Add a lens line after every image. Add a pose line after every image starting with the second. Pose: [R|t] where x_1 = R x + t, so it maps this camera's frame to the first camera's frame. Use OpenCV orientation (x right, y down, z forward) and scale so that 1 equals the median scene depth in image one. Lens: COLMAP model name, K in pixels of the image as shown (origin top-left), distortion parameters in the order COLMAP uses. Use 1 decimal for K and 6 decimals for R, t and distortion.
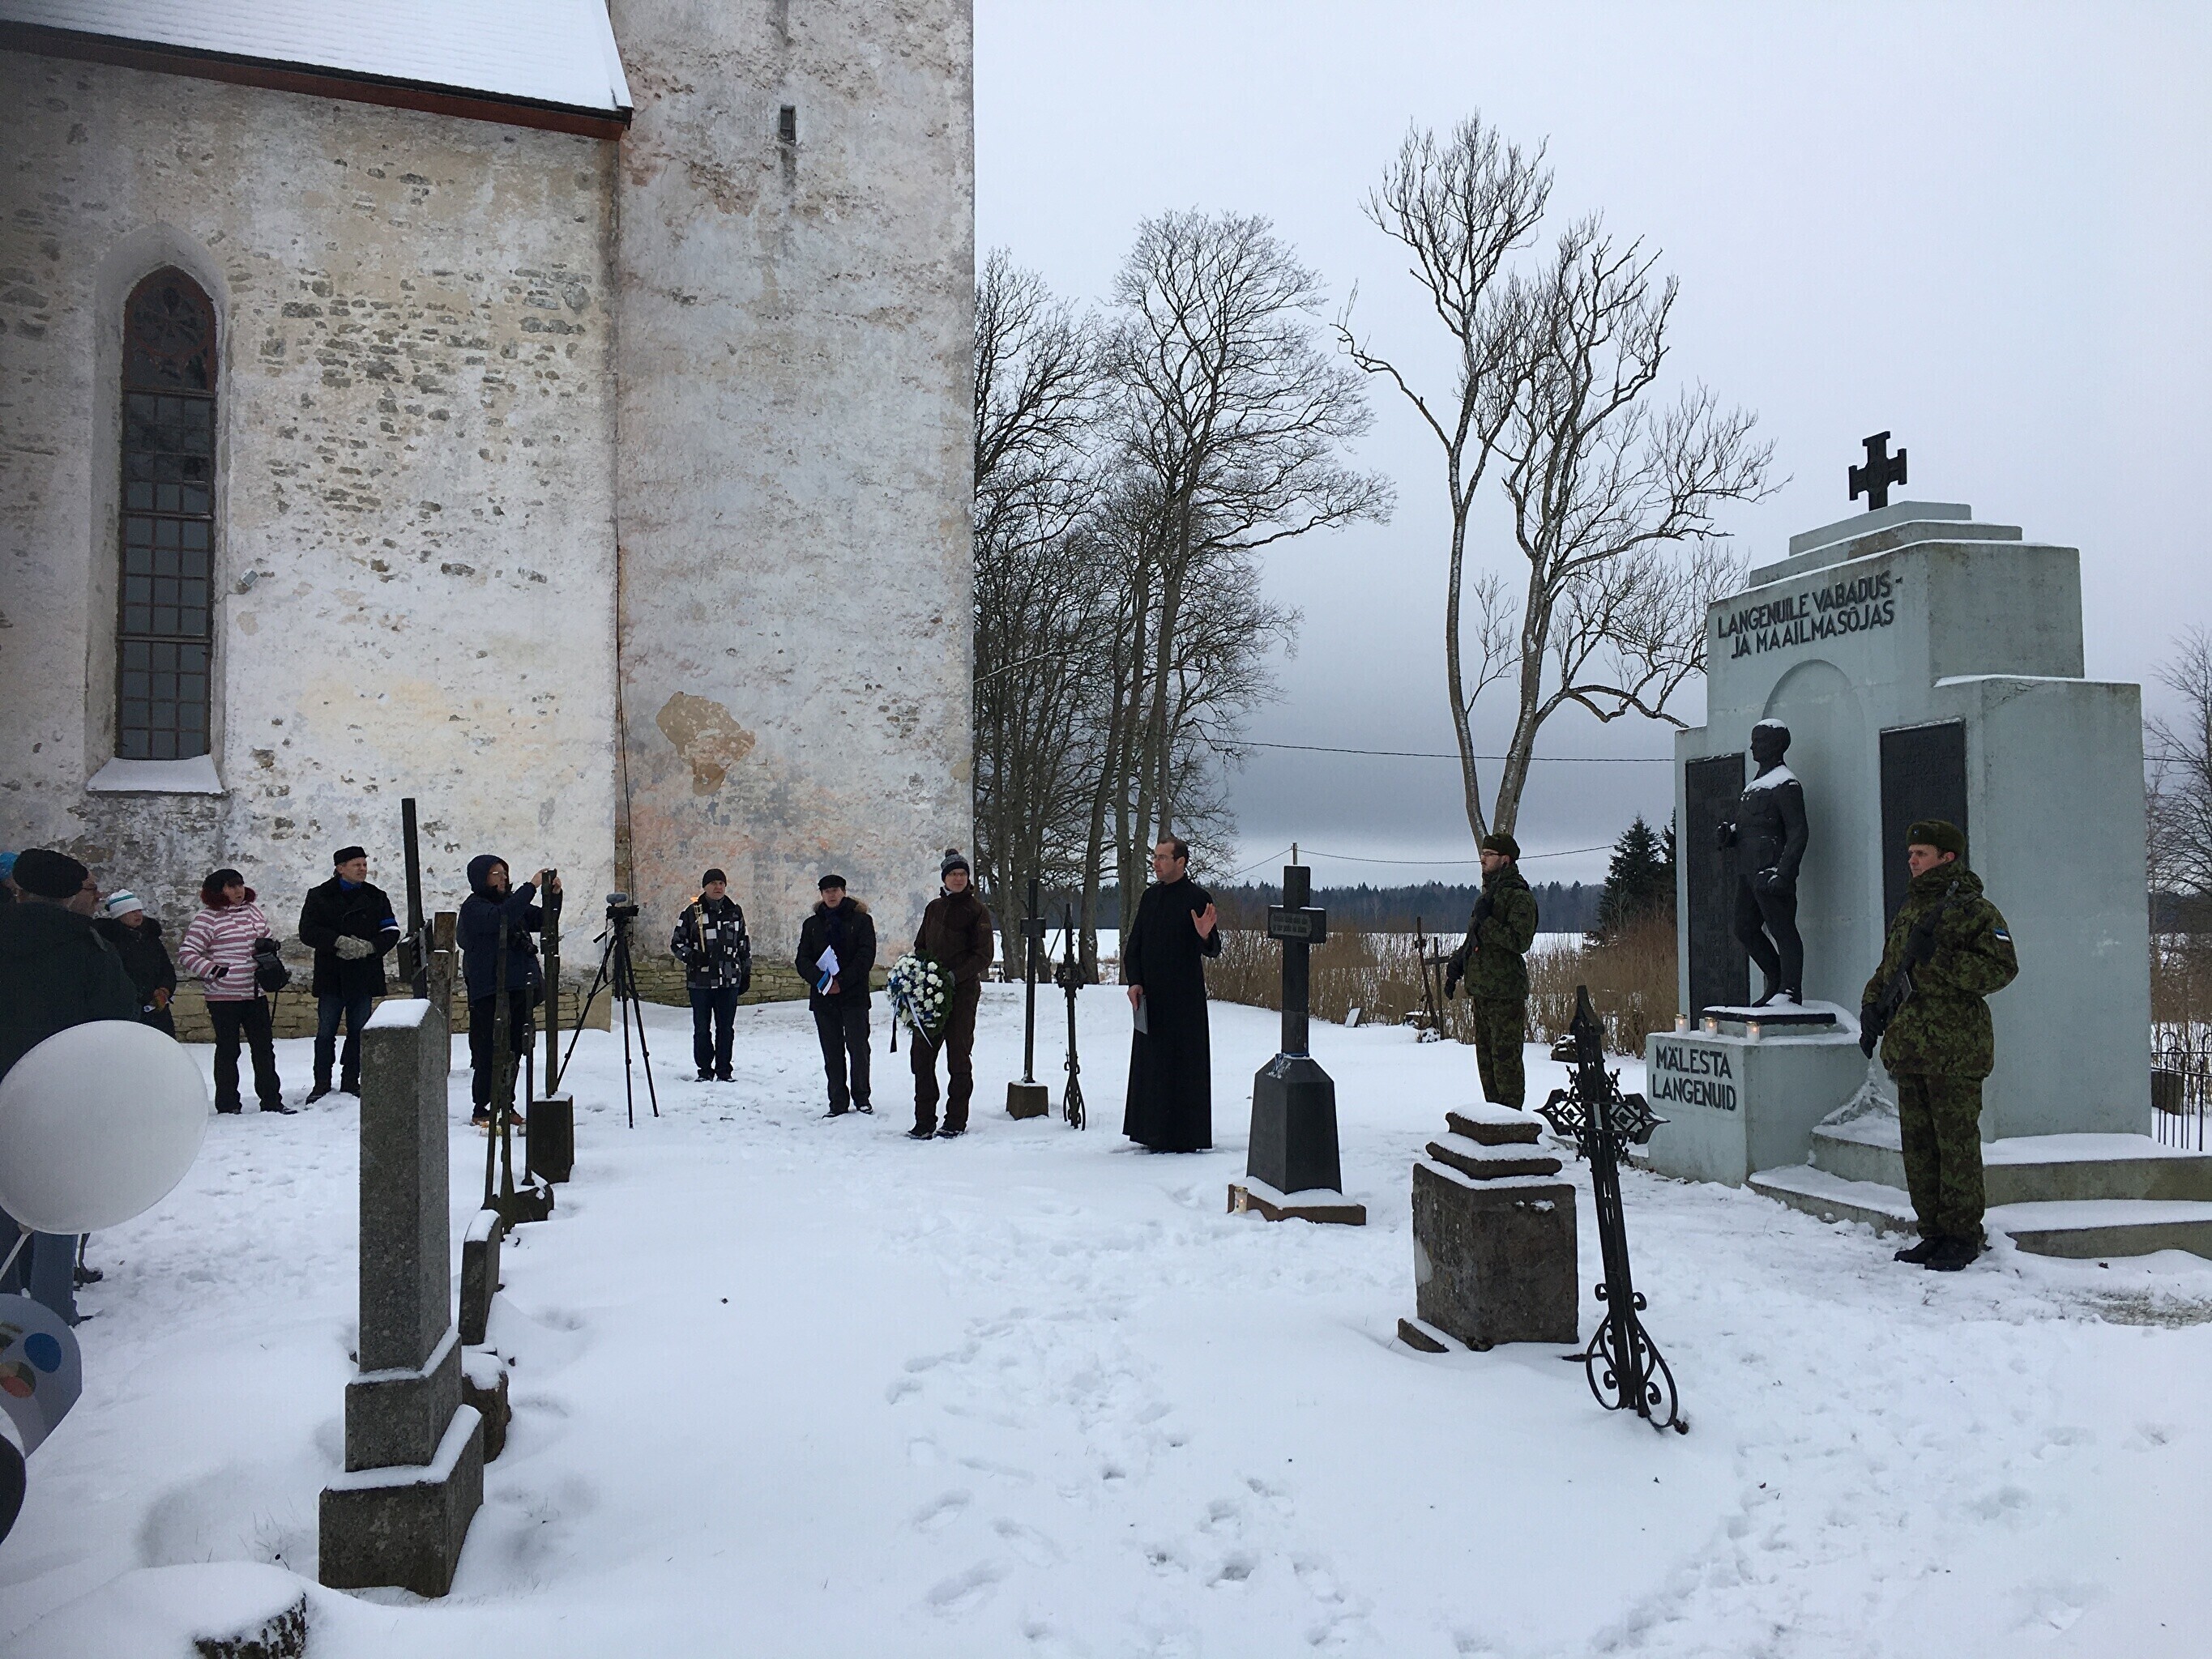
lens RADIAL K [[1866.6, 0, 1104.2], [0, 1866.6, 829.1], [0, 0, 1]] dist [0.088483, -0.090124]
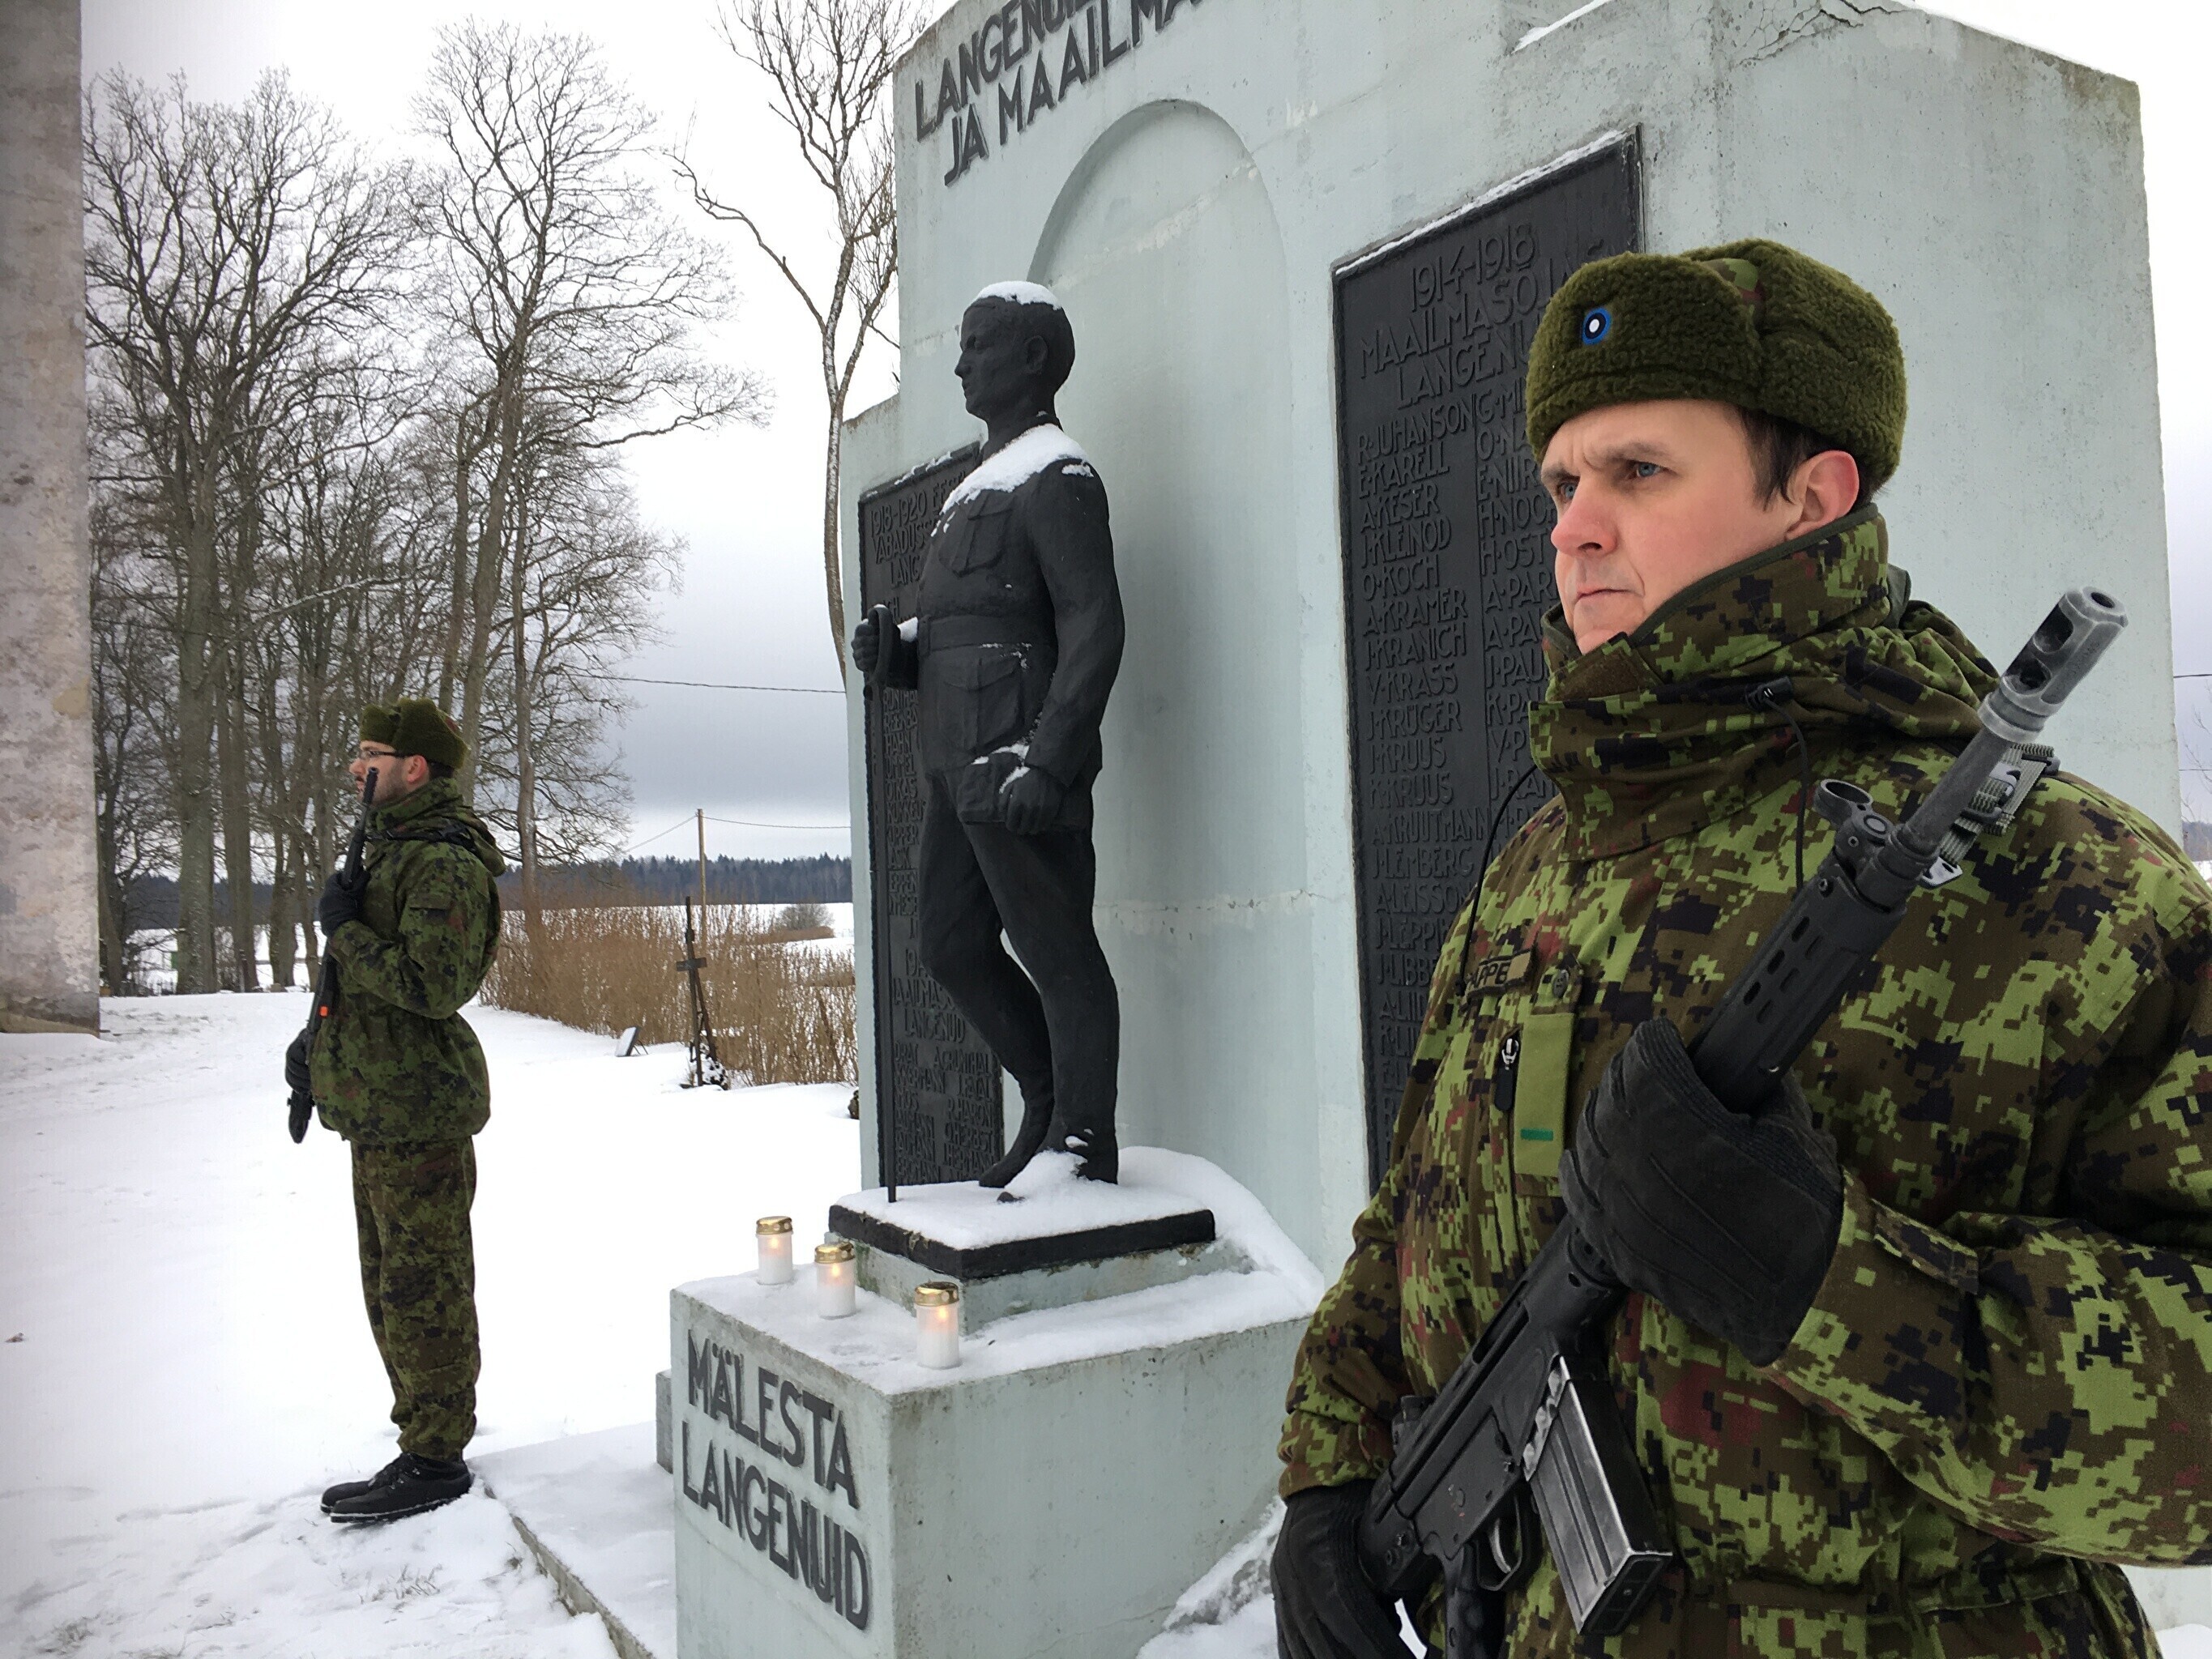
lens RADIAL K [[1866.6, 0, 1114.7], [0, 1866.6, 831.6], [0, 0, 1]] dist [0.088483, -0.090124]
pose [[0.958414, -0.023687, 0.284397, 0.173523], [0.018729, 0.999622, 0.020140, 0.017595], [-0.284767, -0.013975, 0.958495, 0.431990]]
